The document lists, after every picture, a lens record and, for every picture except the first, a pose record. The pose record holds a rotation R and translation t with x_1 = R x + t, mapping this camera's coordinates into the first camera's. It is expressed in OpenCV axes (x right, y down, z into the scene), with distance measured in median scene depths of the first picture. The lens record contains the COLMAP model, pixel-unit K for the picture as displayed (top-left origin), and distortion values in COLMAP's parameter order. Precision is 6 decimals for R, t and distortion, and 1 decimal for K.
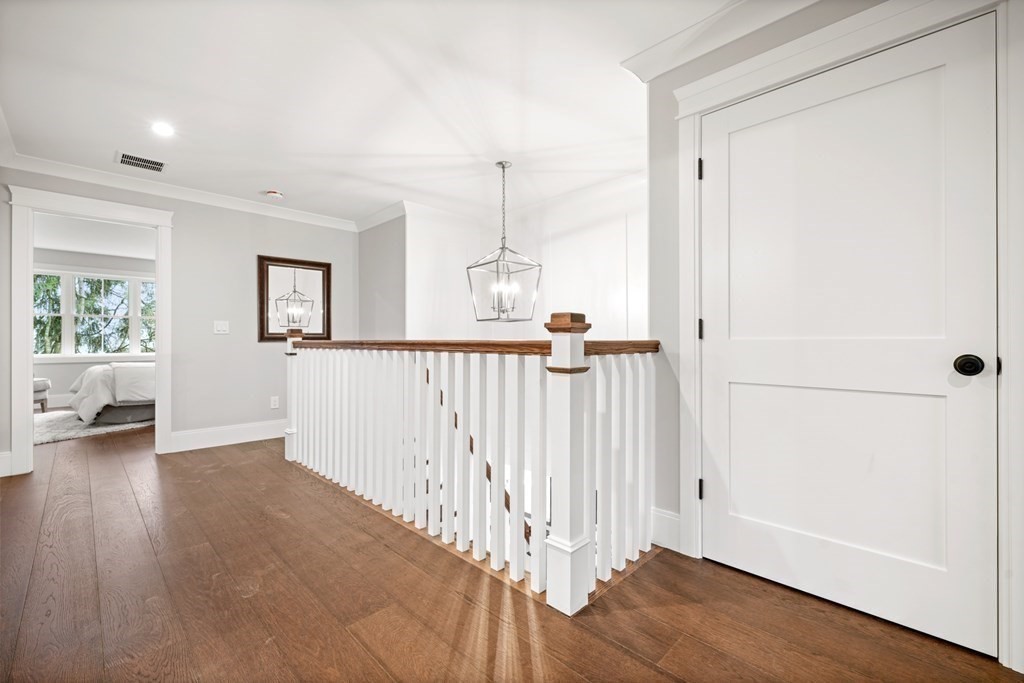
lens RADIAL K [[430.6, 0, 512.1], [0, 430.6, 340.4], [0, 0, 1]] dist [-0.001165, 0.000108]
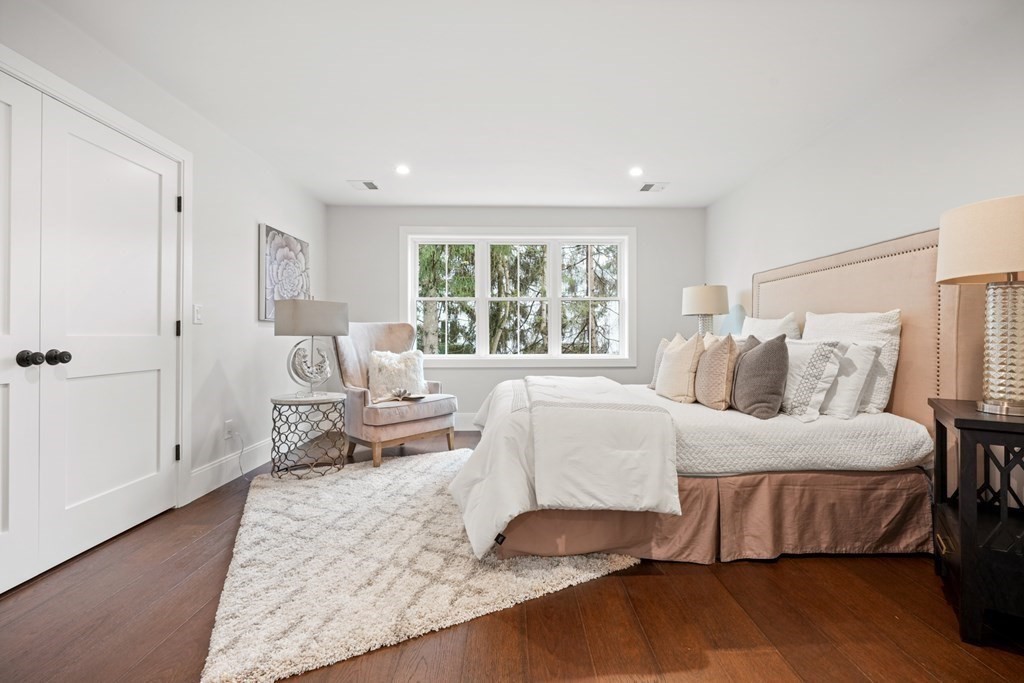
lens RADIAL K [[435.3, 0, 527.9], [0, 435.3, 336.7], [0, 0, 1]] dist [0.002351, 0.000574]
pose [[0.729752, 0.000102, -0.683712, -0.959746], [0.002286, 0.999994, 0.002590, 0.001871], [0.683708, -0.003453, 0.729748, 1.036355]]
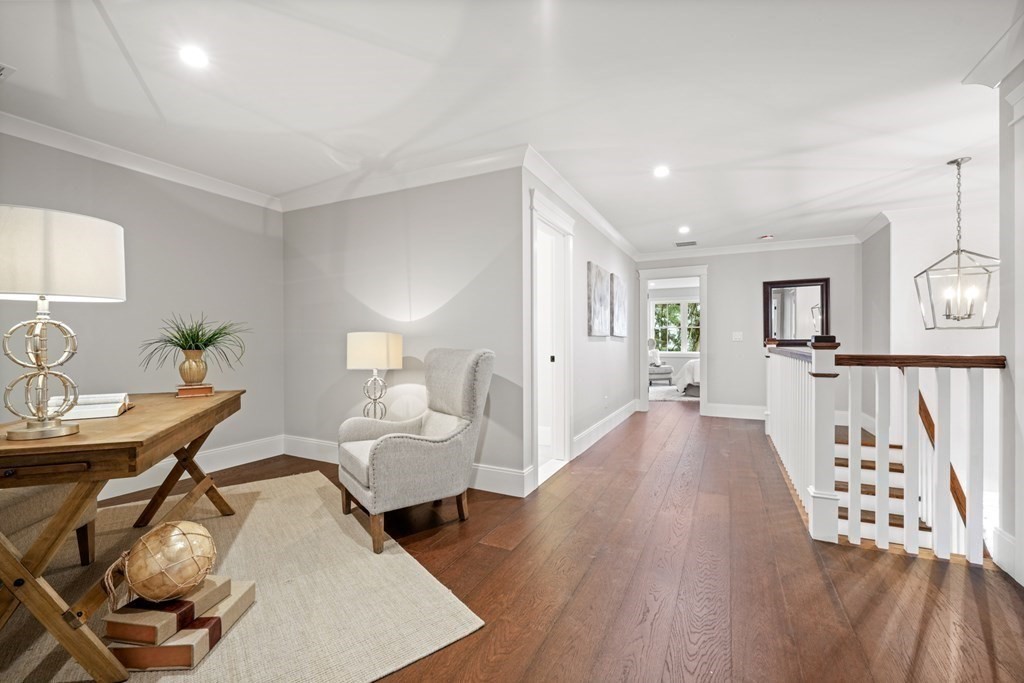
lens RADIAL K [[430.6, 0, 512.1], [0, 430.6, 340.4], [0, 0, 1]] dist [-0.001165, 0.000108]
pose [[0.312370, -0.001897, -0.949958, 0.562206], [0.004113, 0.999991, -0.000645, -0.023894], [0.949951, -0.003706, 0.312376, -0.209439]]
